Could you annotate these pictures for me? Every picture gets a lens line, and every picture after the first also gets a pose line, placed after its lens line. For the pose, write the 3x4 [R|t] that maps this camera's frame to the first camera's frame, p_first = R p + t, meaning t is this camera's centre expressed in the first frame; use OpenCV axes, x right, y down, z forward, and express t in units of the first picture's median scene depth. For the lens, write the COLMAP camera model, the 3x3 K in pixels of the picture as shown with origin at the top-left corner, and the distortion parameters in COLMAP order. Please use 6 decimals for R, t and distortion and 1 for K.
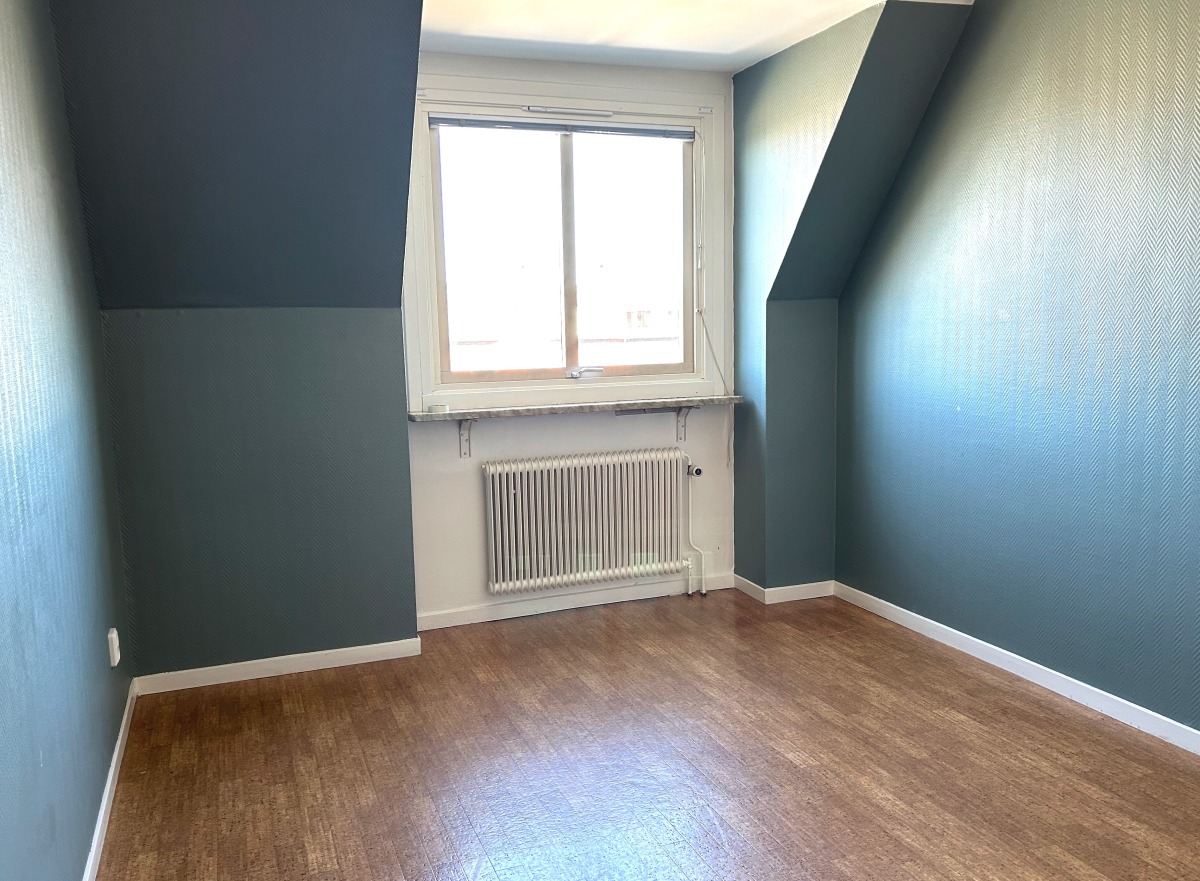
lens RADIAL K [[974.7, 0, 596.3], [0, 974.7, 480.2], [0, 0, 1]] dist [-0.007854, 0.006752]
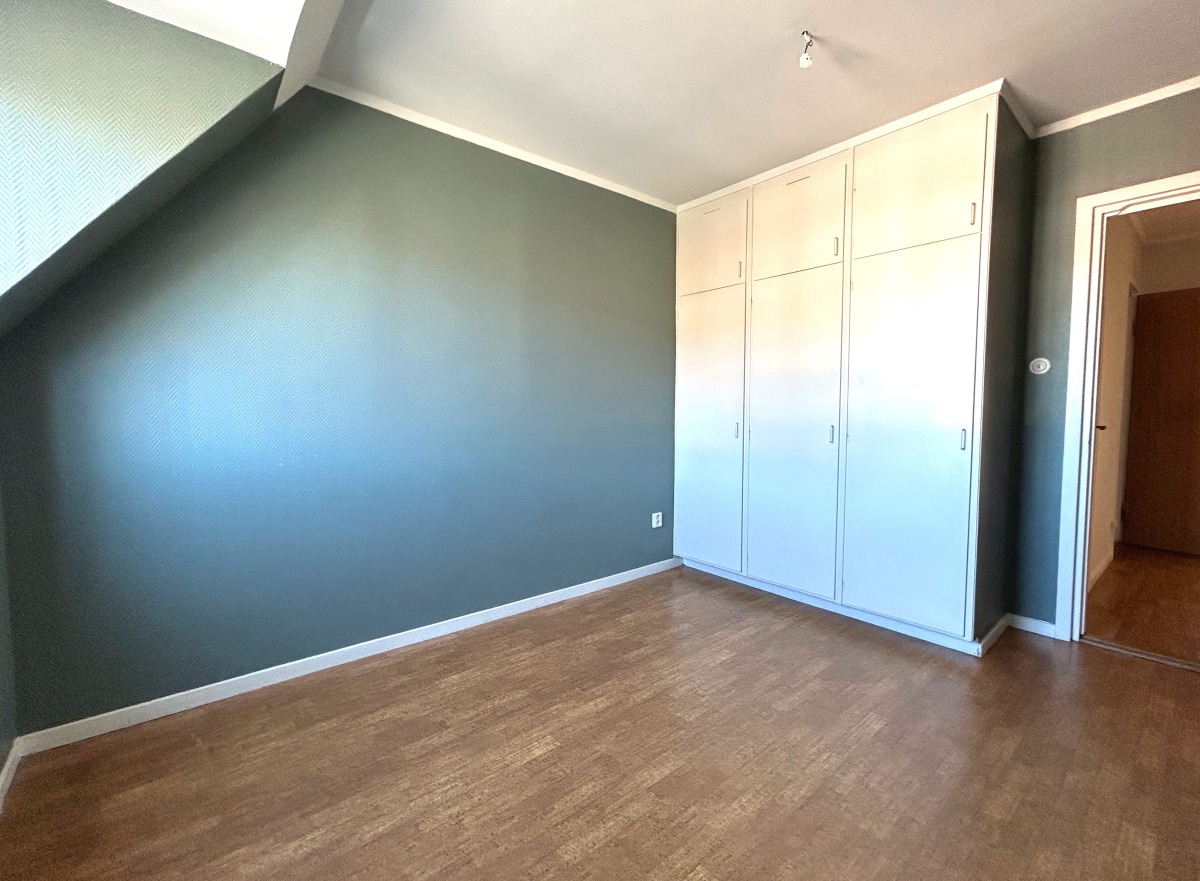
lens RADIAL K [[509.0, 0, 543.7], [0, 509.0, 435.4], [0, 0, 1]] dist [0.002397, 0.000335]
pose [[-0.293407, -0.029404, 0.955535, -0.408022], [0.151939, 0.985388, 0.076977, -0.161284], [-0.943836, 0.167769, -0.284652, 1.113496]]
